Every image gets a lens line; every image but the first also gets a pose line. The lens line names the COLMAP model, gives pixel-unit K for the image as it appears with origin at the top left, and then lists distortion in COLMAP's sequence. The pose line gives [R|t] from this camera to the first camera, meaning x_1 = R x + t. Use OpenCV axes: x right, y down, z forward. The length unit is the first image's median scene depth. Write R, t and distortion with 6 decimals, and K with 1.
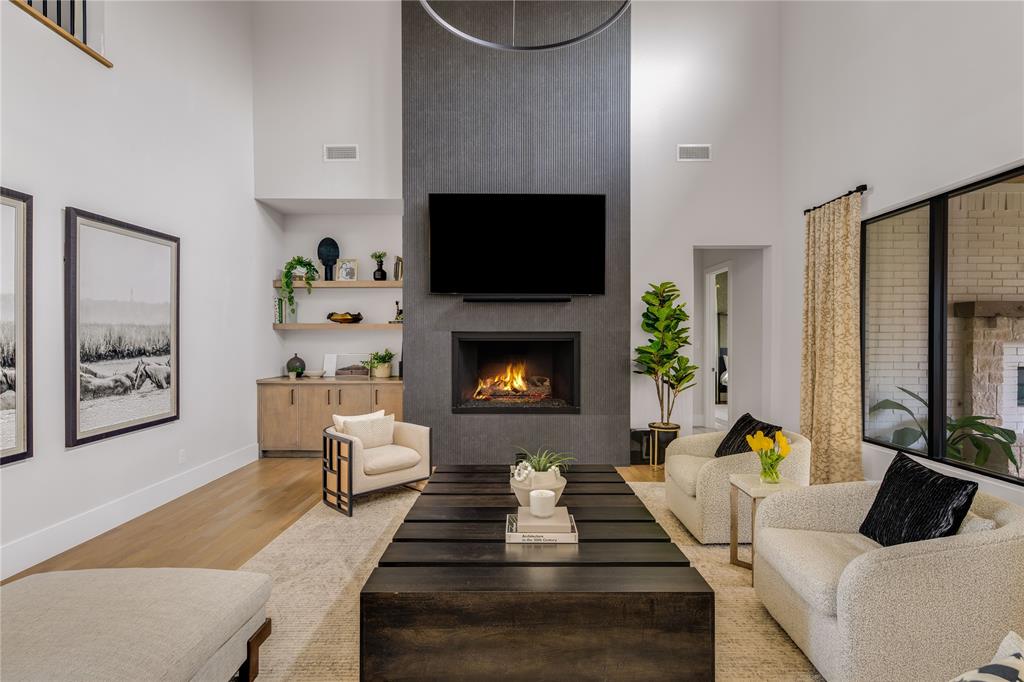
lens RADIAL K [[508.6, 0, 512.0], [0, 508.6, 341.0], [0, 0, 1]] dist [0.011935, 0.000063]
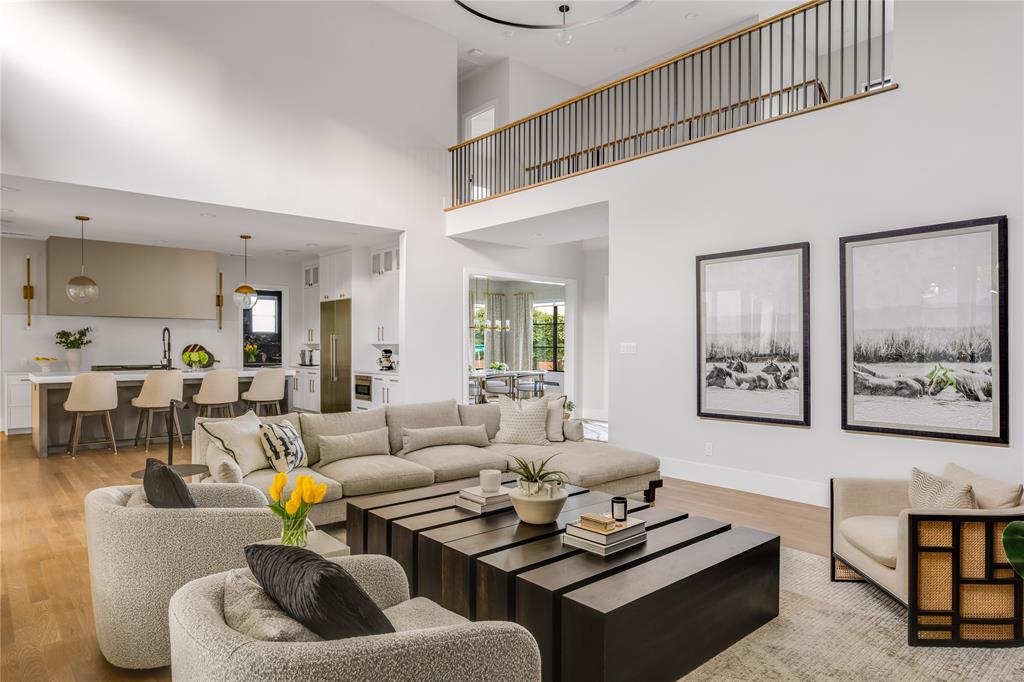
lens RADIAL K [[610.7, 0, 512.0], [0, 610.7, 341.0], [0, 0, 1]] dist [0.000222, 0.001097]
pose [[-0.749905, -0.006067, -0.661517, 0.475853], [-0.004849, 0.999981, -0.003674, 0.000952], [0.661527, 0.000453, -0.749921, 1.039136]]
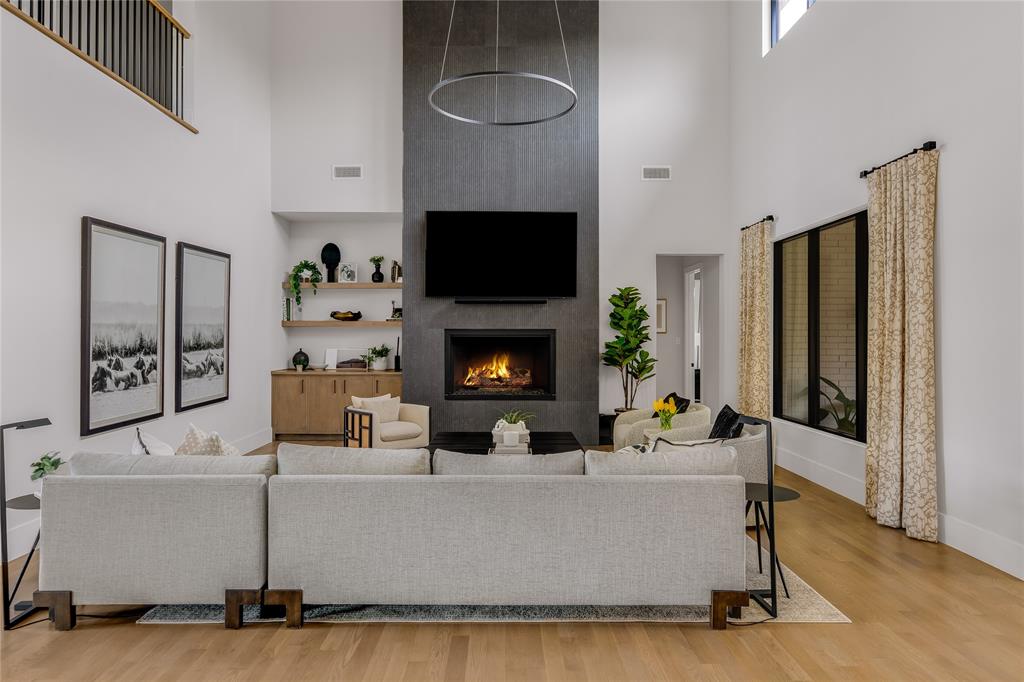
lens RADIAL K [[657.7, 0, 509.9], [0, 657.7, 328.1], [0, 0, 1]] dist [0.003408, 0.000899]
pose [[0.999967, 0.001306, 0.008057, 0.019023], [-0.001193, 0.999900, -0.014068, 0.000473], [-0.008075, 0.014058, 0.999869, -0.529808]]
